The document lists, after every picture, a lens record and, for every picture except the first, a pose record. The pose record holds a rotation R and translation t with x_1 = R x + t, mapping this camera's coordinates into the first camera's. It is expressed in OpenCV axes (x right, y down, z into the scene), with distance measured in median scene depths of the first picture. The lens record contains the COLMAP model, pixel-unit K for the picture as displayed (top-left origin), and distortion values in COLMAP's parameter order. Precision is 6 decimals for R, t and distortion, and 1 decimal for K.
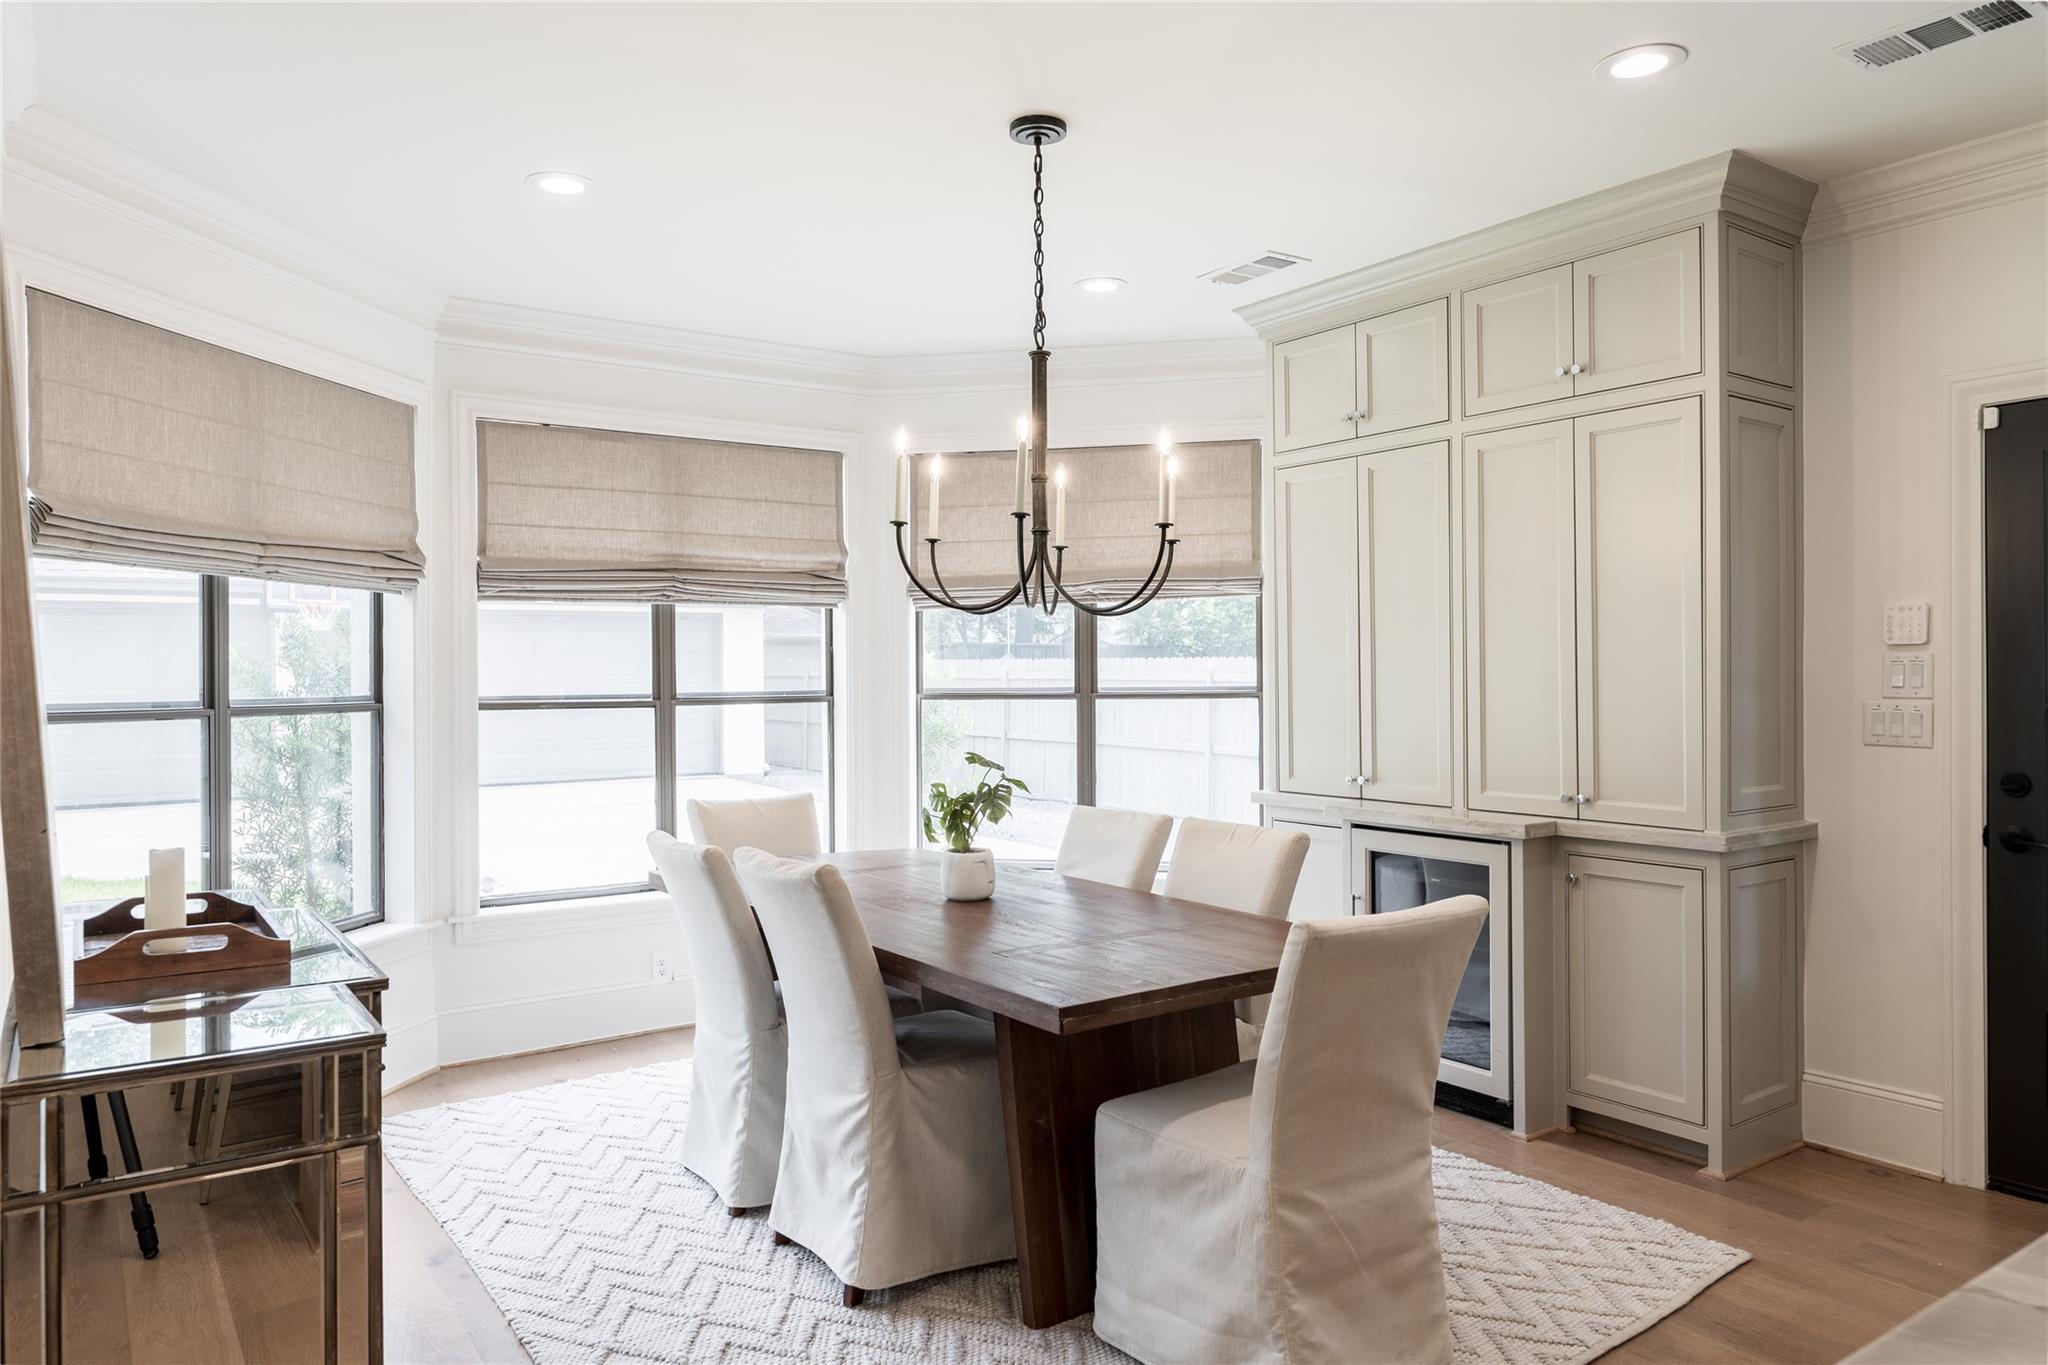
lens RADIAL K [[1369.2, 0, 1002.5], [0, 1369.2, 678.6], [0, 0, 1]] dist [-0.010639, 0.007731]
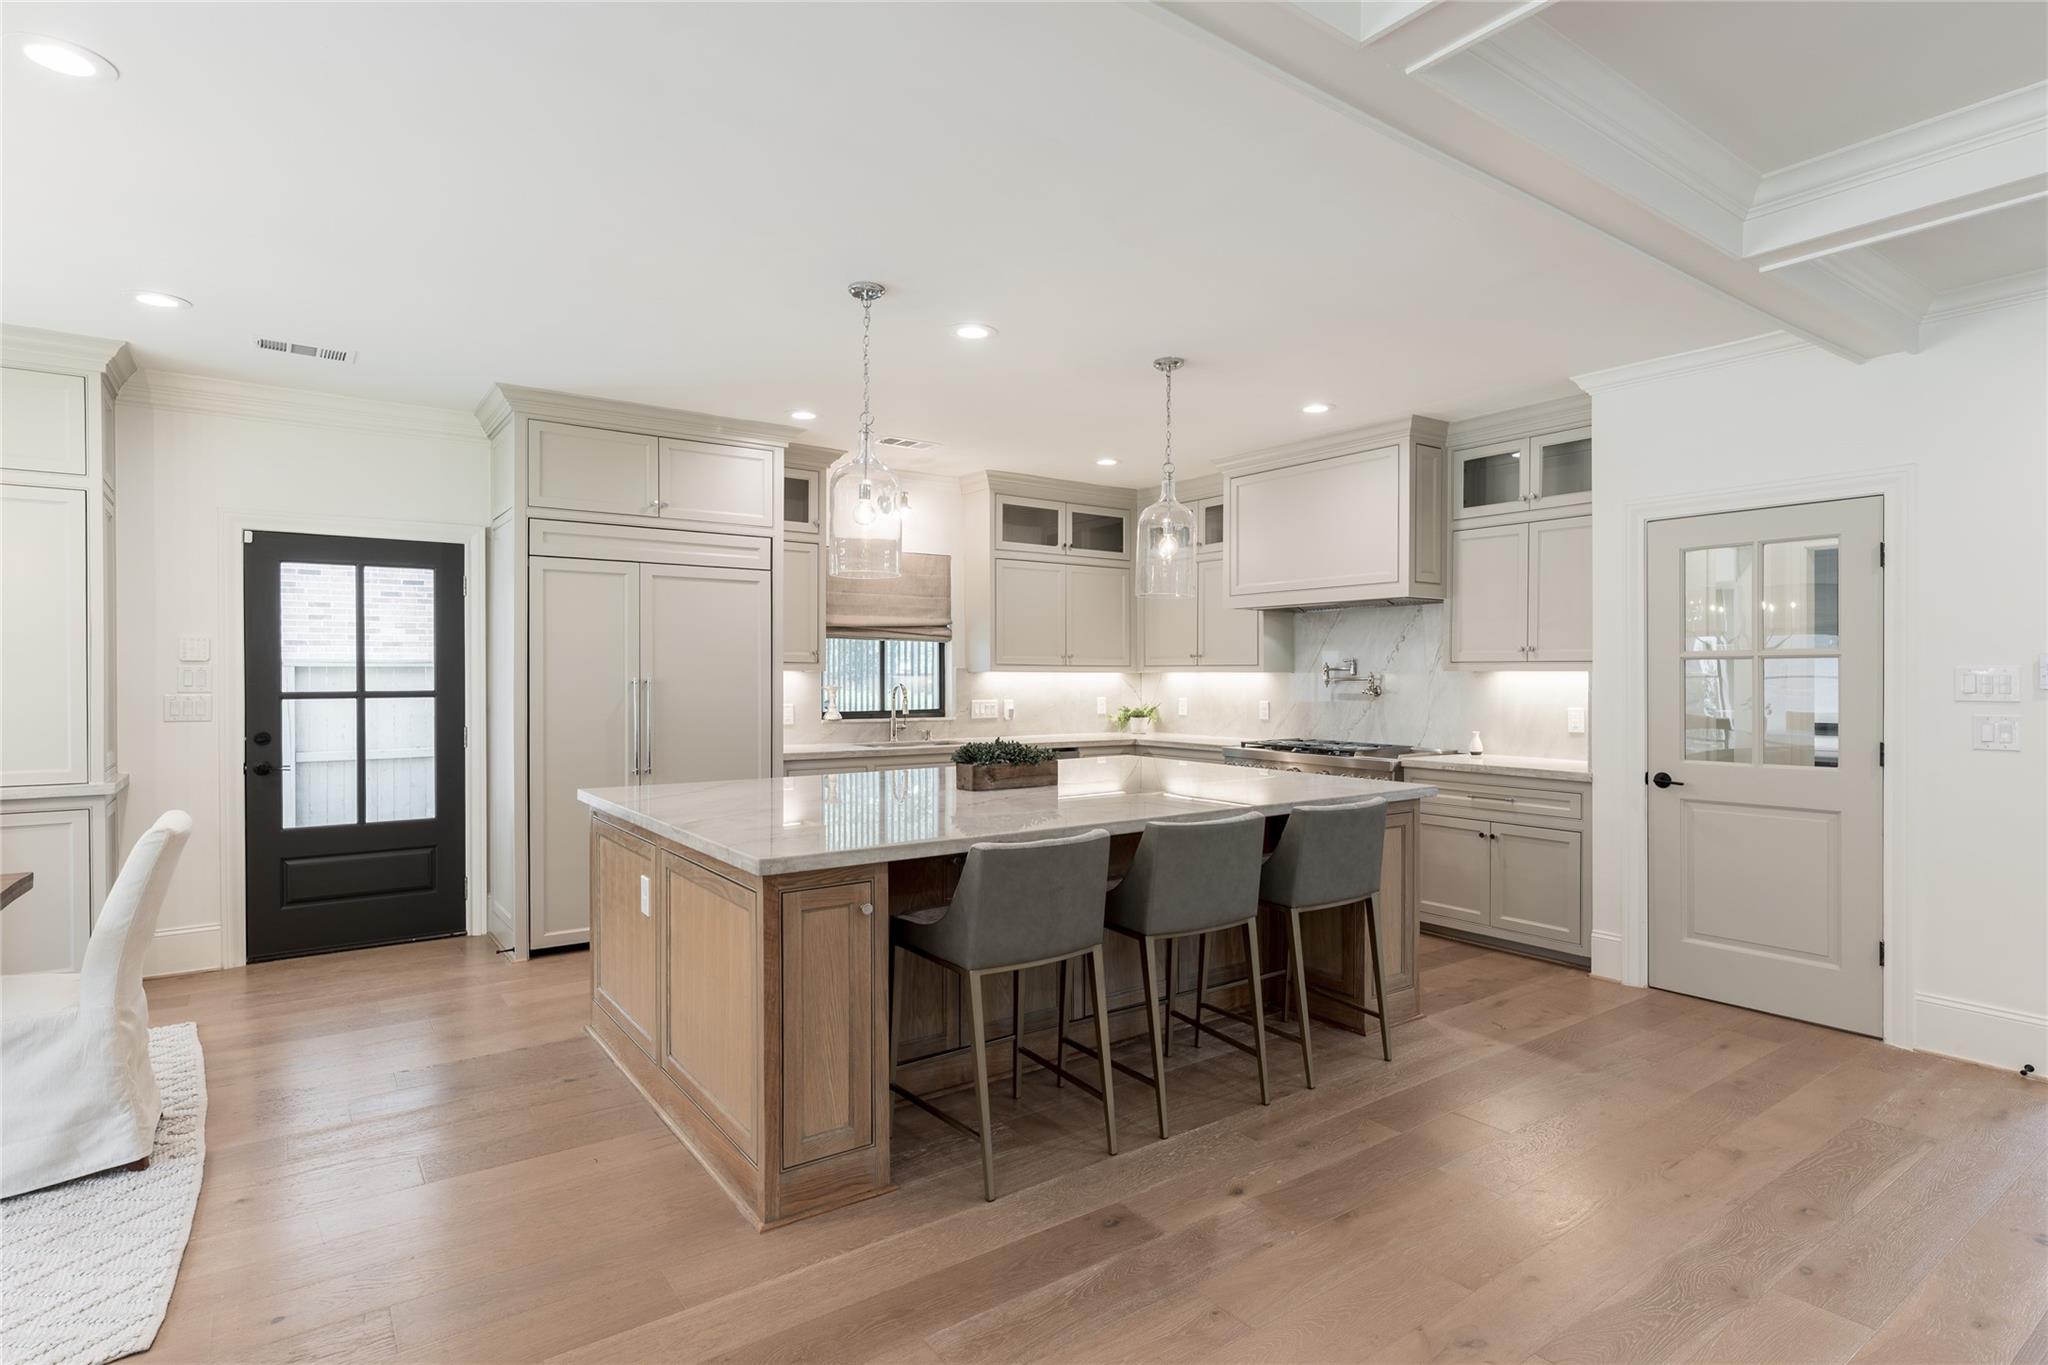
lens RADIAL K [[1036.7, 0, 1026.2], [0, 1036.7, 682.2], [0, 0, 1]] dist [-0.000155, 0.000115]
pose [[-0.020932, -0.000427, 0.999781, -0.640731], [0.004821, 0.999988, 0.000528, 0.005614], [-0.999769, 0.004831, -0.020930, 0.000121]]
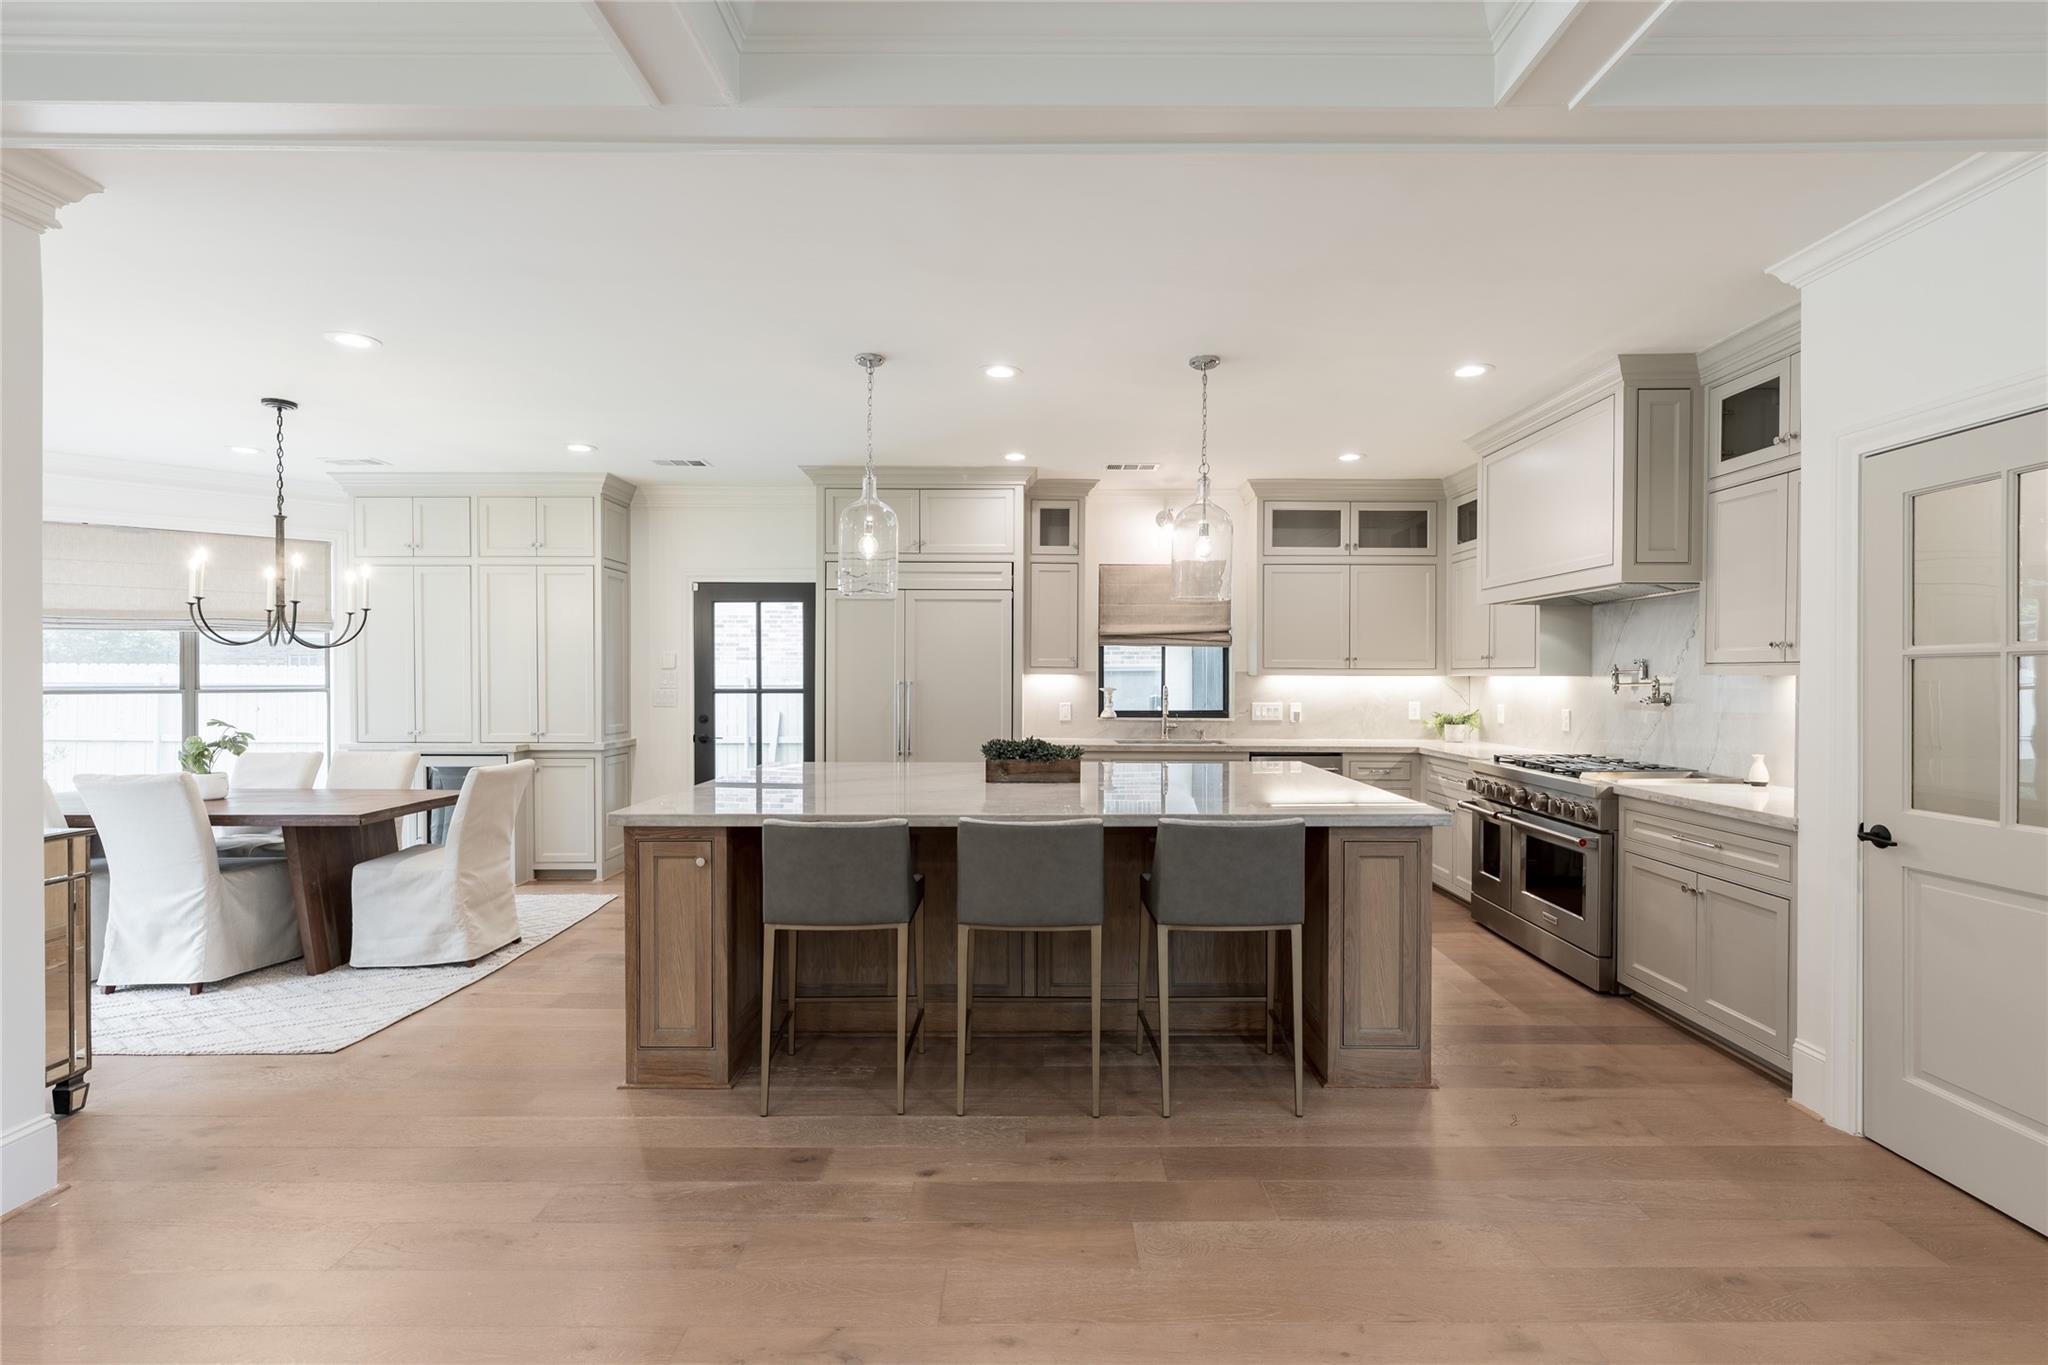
lens RADIAL K [[943.9, 0, 1044.7], [0, 943.9, 685.9], [0, 0, 1]] dist [0.000041, -0.000542]
pose [[0.562215, -0.000992, 0.826990, -0.439342], [-0.001509, 0.999996, 0.002225, 0.004230], [-0.826990, -0.002499, 0.562212, -0.630627]]
